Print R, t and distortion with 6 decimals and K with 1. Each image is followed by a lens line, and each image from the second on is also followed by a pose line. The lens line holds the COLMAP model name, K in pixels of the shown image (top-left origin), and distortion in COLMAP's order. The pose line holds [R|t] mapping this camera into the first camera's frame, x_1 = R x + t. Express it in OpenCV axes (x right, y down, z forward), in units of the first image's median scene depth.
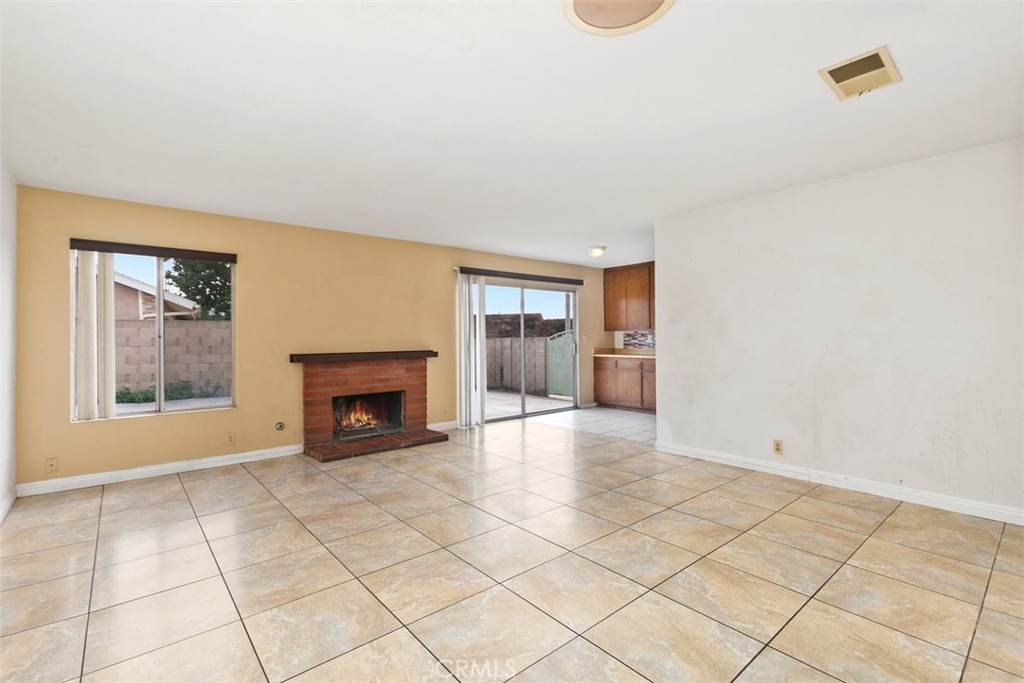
lens RADIAL K [[458.2, 0, 502.7], [0, 458.2, 340.5], [0, 0, 1]] dist [-0.001285, -0.000103]
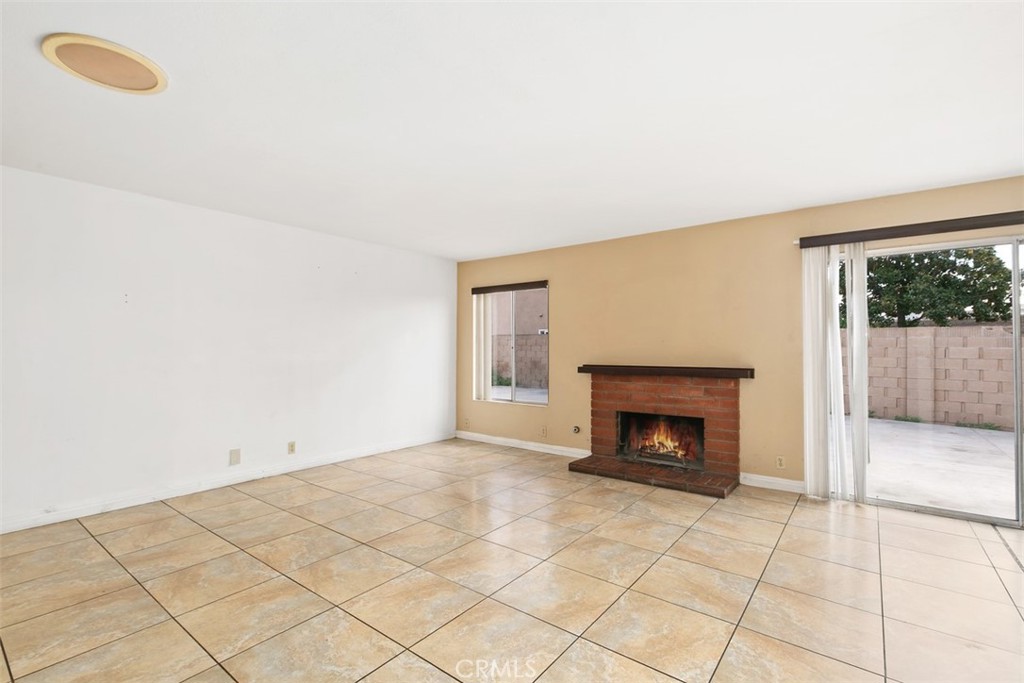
lens RADIAL K [[467.3, 0, 507.4], [0, 467.3, 341.8], [0, 0, 1]] dist [0.005311, -0.000108]
pose [[0.217308, -0.005317, -0.976089, 0.513891], [-0.007602, 0.999946, -0.007139, -0.012698], [0.976073, 0.008972, 0.217256, 0.536803]]
